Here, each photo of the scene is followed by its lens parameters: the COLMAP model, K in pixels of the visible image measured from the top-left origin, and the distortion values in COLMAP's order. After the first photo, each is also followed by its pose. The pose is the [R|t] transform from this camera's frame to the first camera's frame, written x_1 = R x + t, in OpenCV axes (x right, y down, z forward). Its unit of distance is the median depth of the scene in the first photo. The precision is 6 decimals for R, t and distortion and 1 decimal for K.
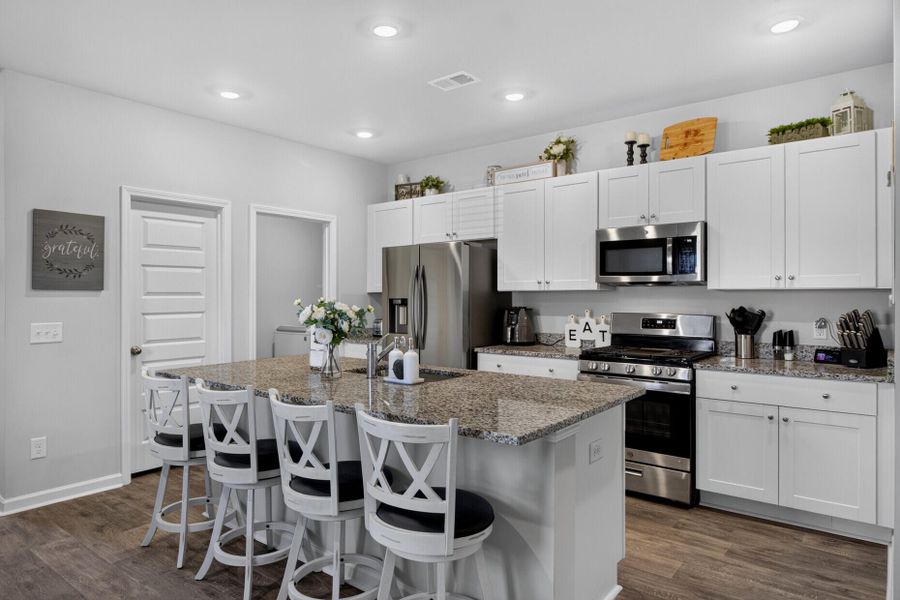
lens RADIAL K [[558.0, 0, 450.0], [0, 558.0, 300.0], [0, 0, 1]] dist [-0.003666, -0.002186]
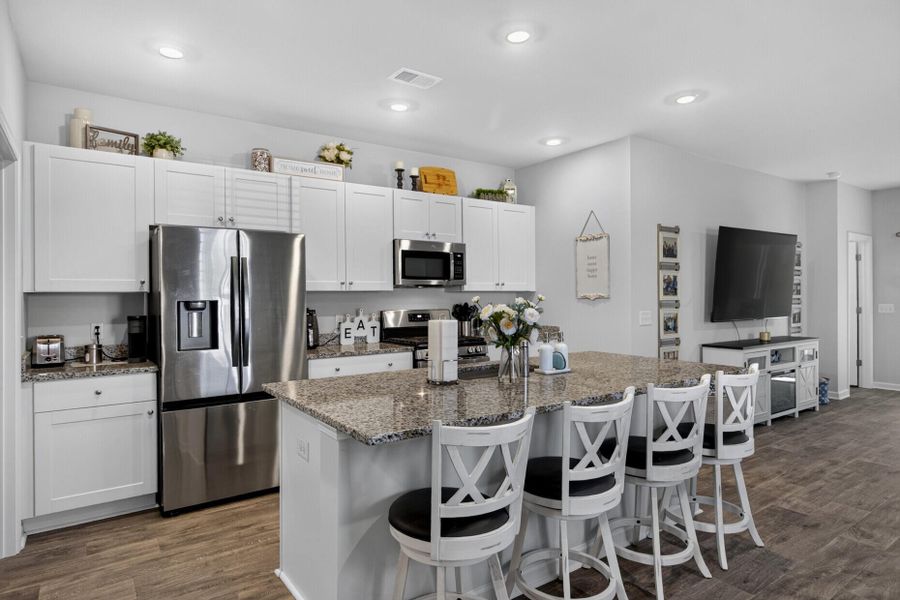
lens RADIAL K [[517.2, 0, 450.9], [0, 517.2, 296.1], [0, 0, 1]] dist [0.001587, 0.002563]
pose [[0.276977, -0.003102, 0.960872, -0.676223], [0.015121, 0.999885, -0.001131, -0.003716], [-0.960758, 0.014843, 0.276992, 0.540314]]
